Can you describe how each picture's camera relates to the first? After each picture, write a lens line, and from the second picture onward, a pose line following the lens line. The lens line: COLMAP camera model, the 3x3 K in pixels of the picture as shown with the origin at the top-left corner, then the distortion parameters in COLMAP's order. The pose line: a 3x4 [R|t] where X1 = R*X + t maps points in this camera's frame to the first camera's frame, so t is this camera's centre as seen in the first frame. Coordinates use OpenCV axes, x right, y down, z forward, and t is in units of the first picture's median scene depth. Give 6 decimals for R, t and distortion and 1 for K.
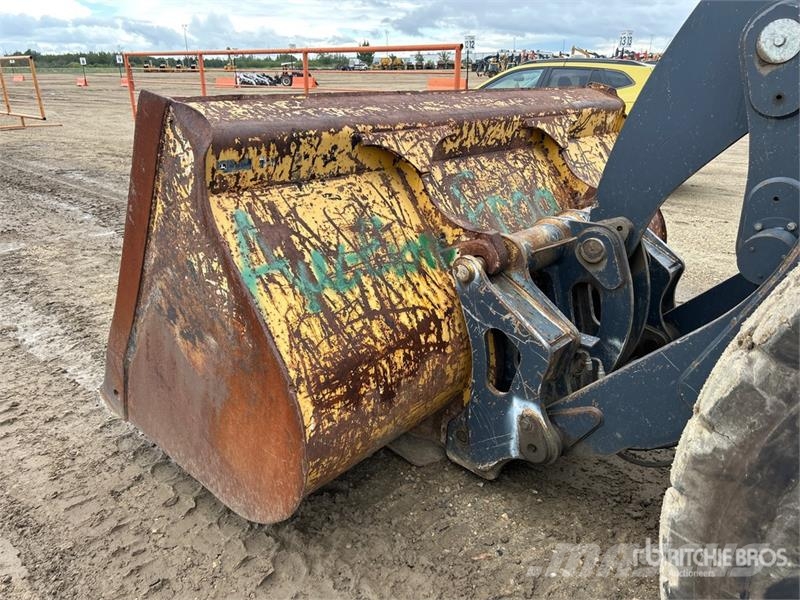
lens RADIAL K [[605.3, 0, 391.0], [0, 605.3, 297.3], [0, 0, 1]] dist [0.097107, -0.159591]
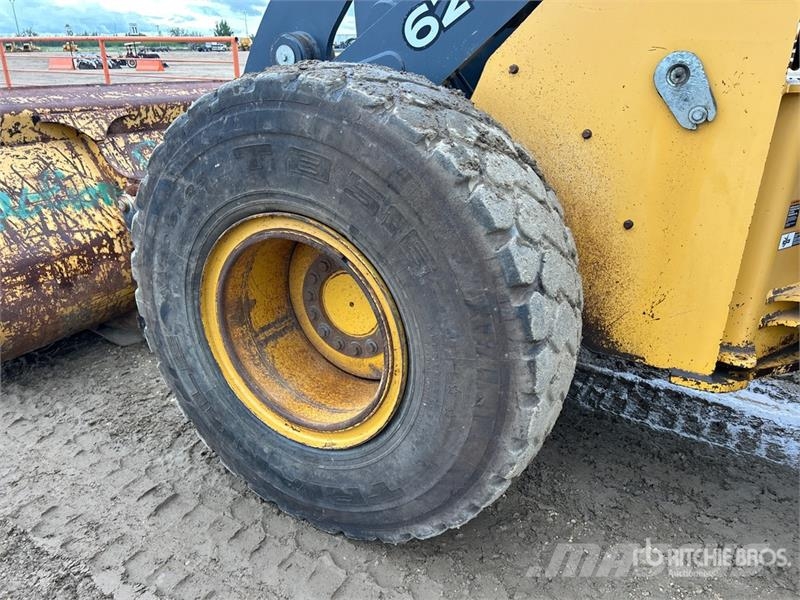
lens RADIAL K [[597.9, 0, 394.7], [0, 597.9, 297.2], [0, 0, 1]] dist [0.009741, -0.003531]
pose [[0.975773, -0.073029, 0.206238, 0.457802], [0.066256, 0.997018, 0.039572, 0.173735], [-0.208513, -0.024949, 0.977701, -0.616961]]
